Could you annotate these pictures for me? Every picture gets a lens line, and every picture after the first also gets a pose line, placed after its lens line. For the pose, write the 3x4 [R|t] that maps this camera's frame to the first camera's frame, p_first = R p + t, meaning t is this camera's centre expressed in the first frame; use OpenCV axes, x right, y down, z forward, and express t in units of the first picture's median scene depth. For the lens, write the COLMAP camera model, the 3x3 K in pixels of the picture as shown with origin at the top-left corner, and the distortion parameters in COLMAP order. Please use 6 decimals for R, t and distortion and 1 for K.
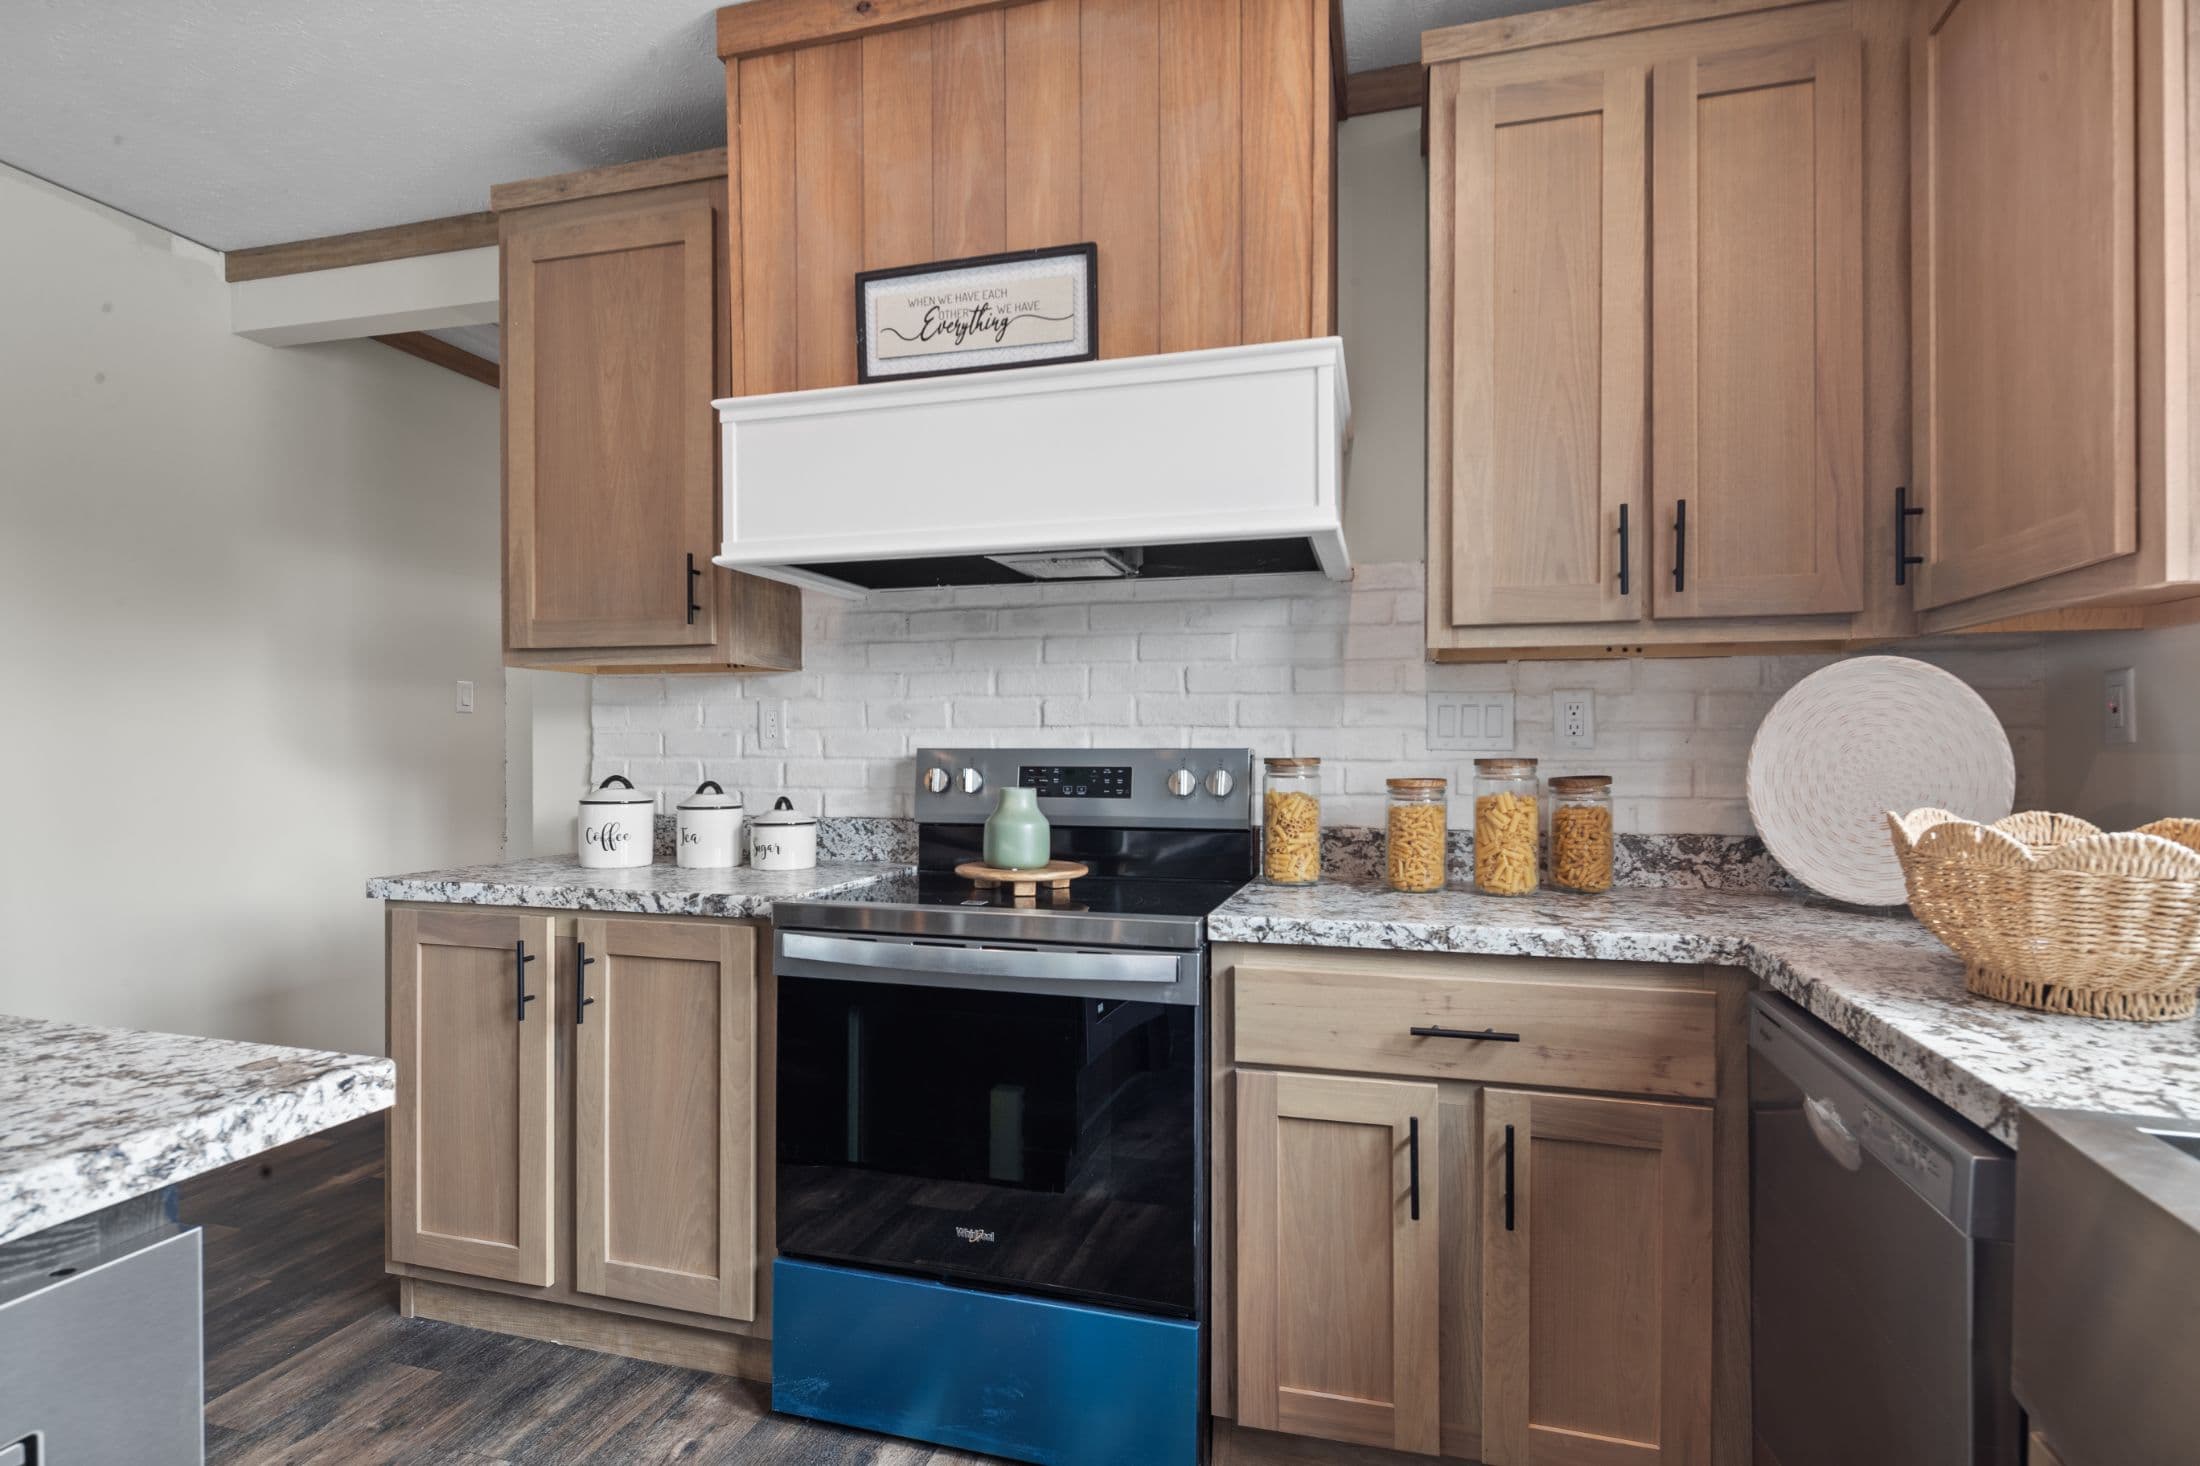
lens RADIAL K [[1064.7, 0, 1102.5], [0, 1064.7, 750.9], [0, 0, 1]] dist [0.008629, -0.007474]
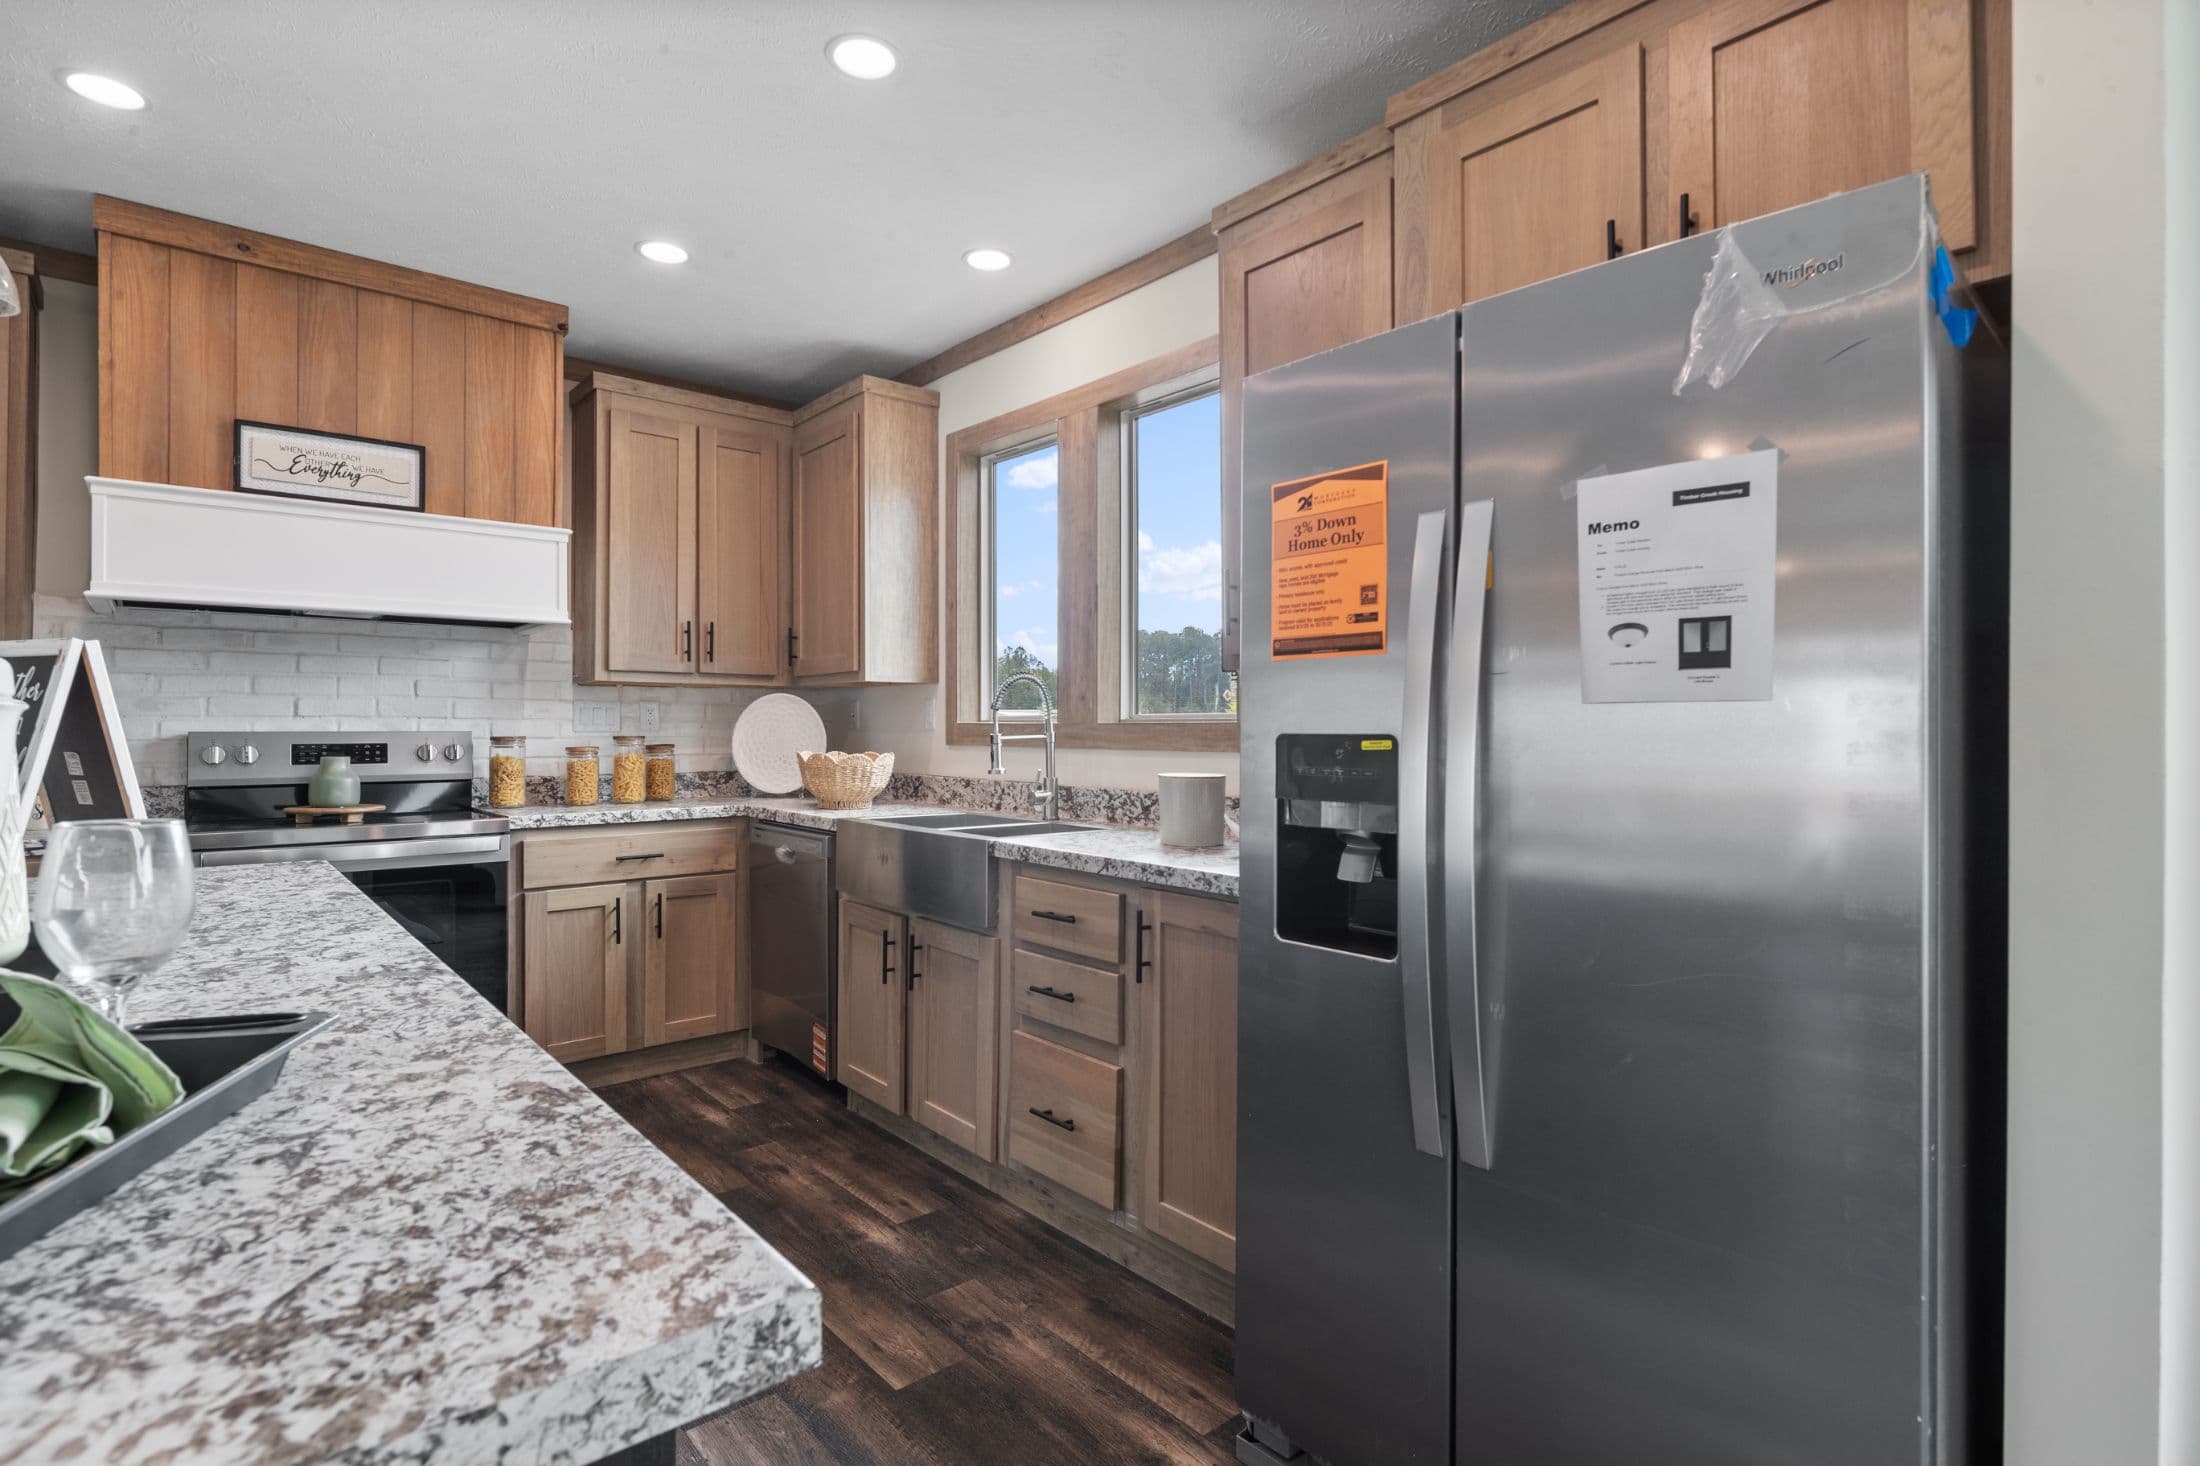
lens RADIAL K [[1071.0, 0, 1105.9], [0, 1071.0, 719.4], [0, 0, 1]] dist [0.006519, -0.007028]
pose [[0.546700, 0.006807, 0.837301, -0.846324], [0.003665, 0.999938, -0.010522, 0.000339], [-0.837320, 0.008821, 0.546641, -0.886162]]
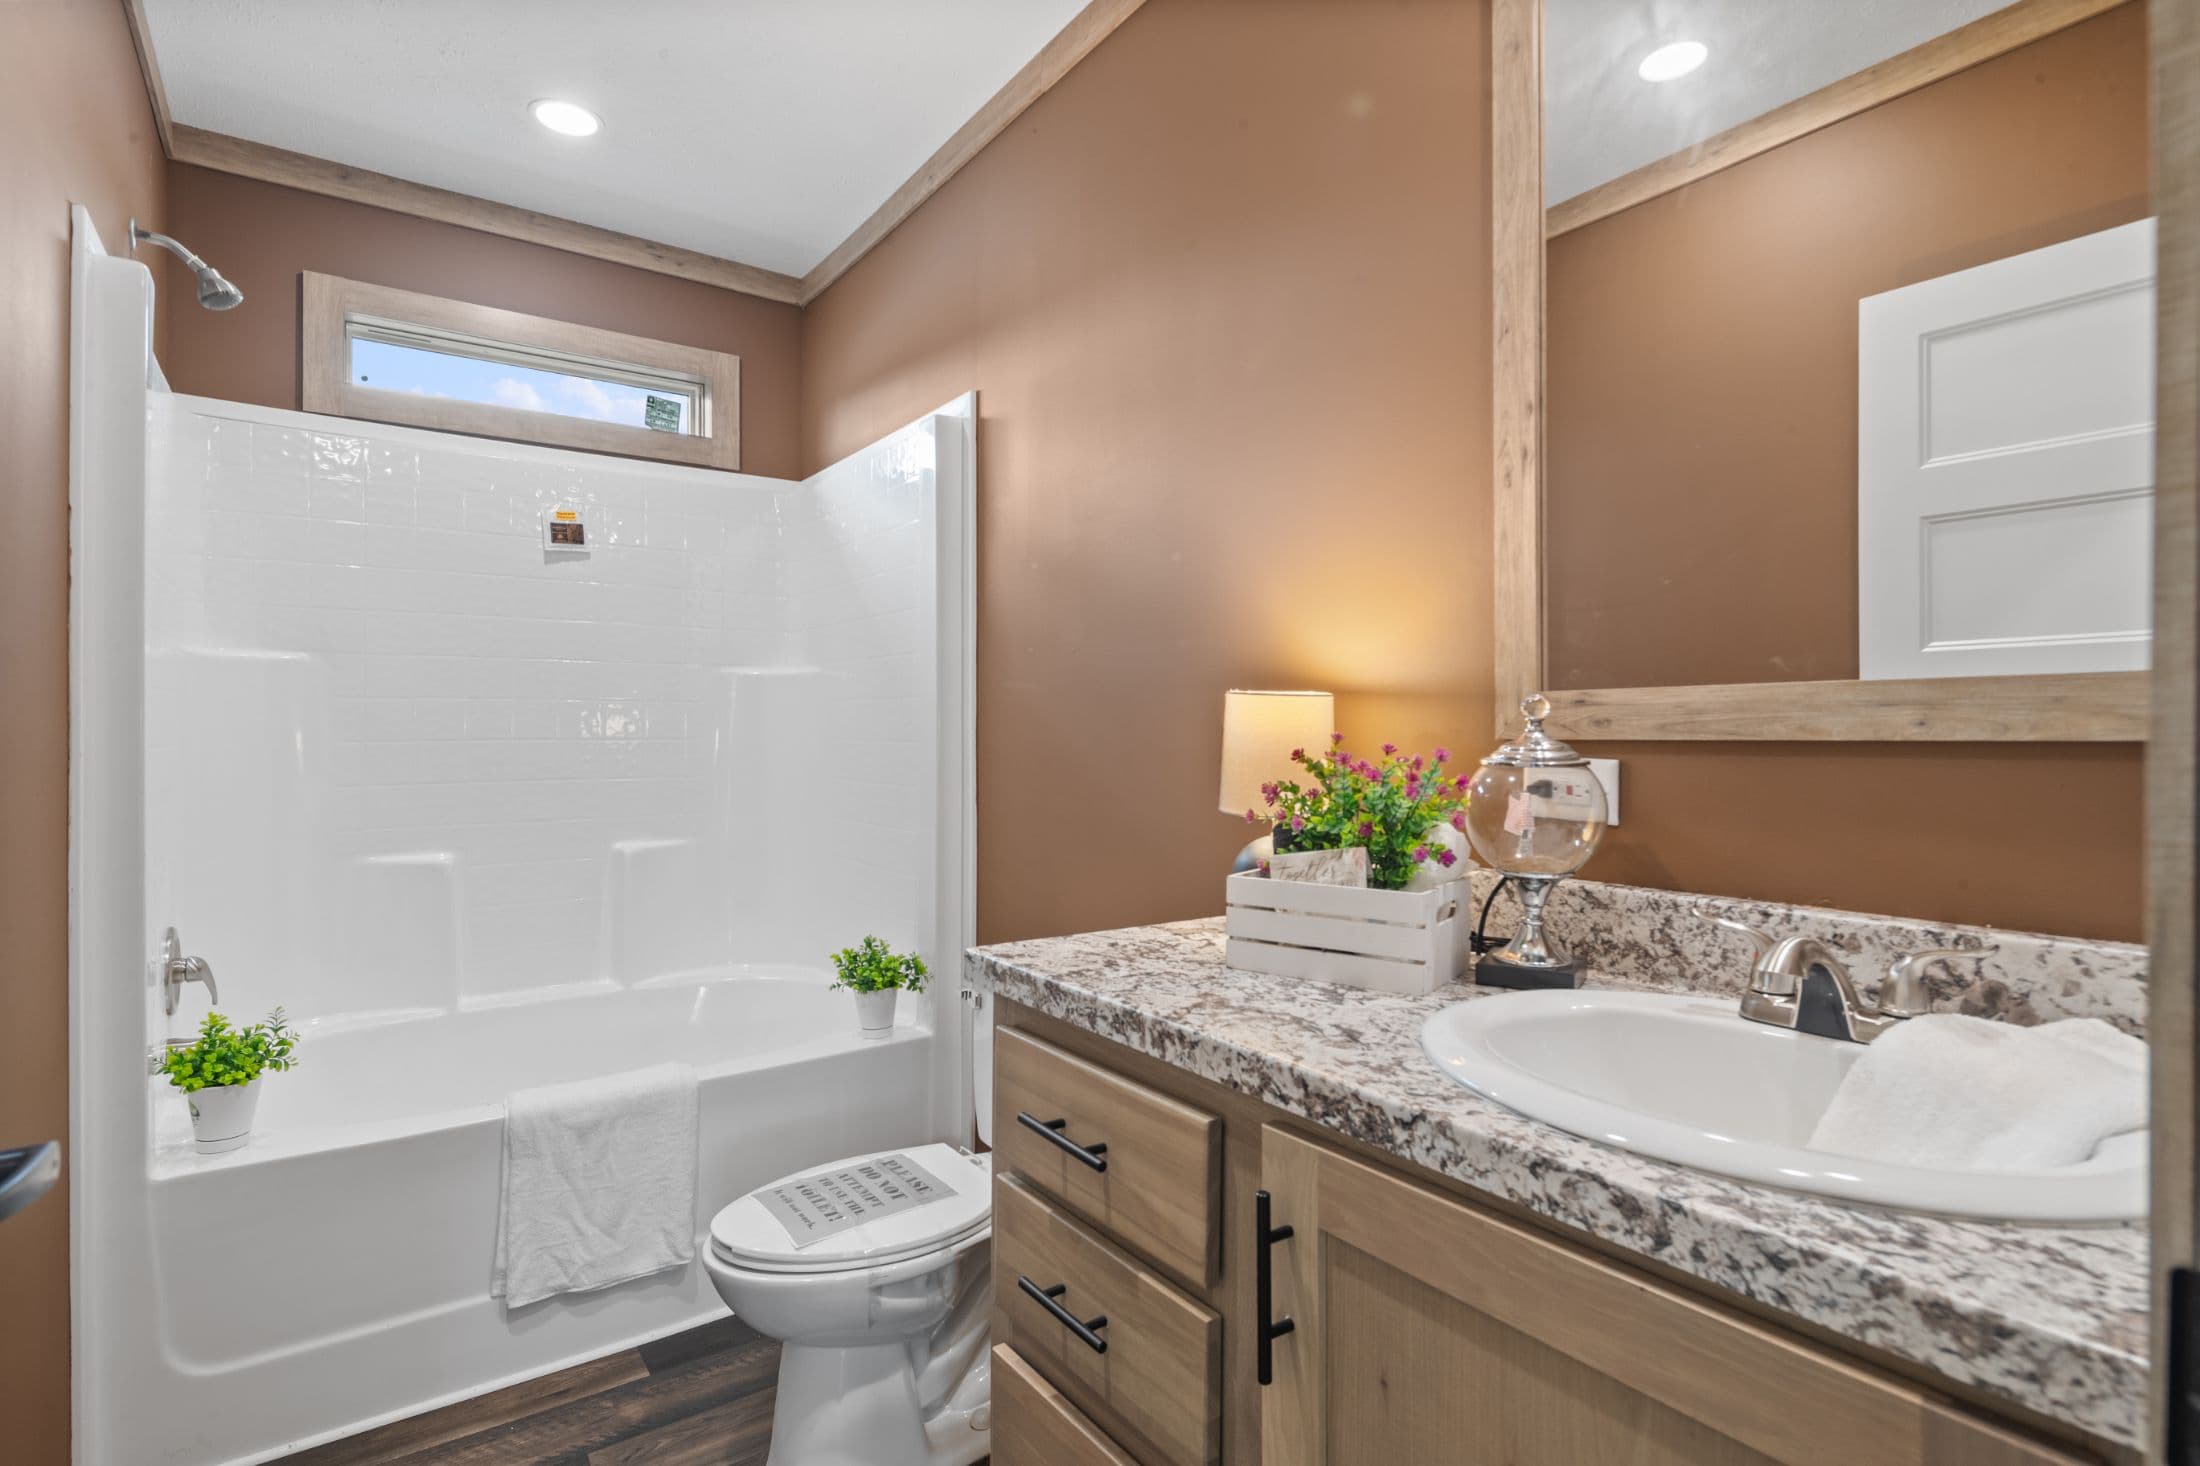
lens RADIAL K [[1064.7, 0, 1102.5], [0, 1064.7, 750.9], [0, 0, 1]] dist [0.008629, -0.007474]
pose [[0.619360, -0.017383, 0.784915, -0.237752], [0.006772, 0.999836, 0.016799, 0.001931], [-0.785078, -0.005089, 0.619376, -0.500363]]
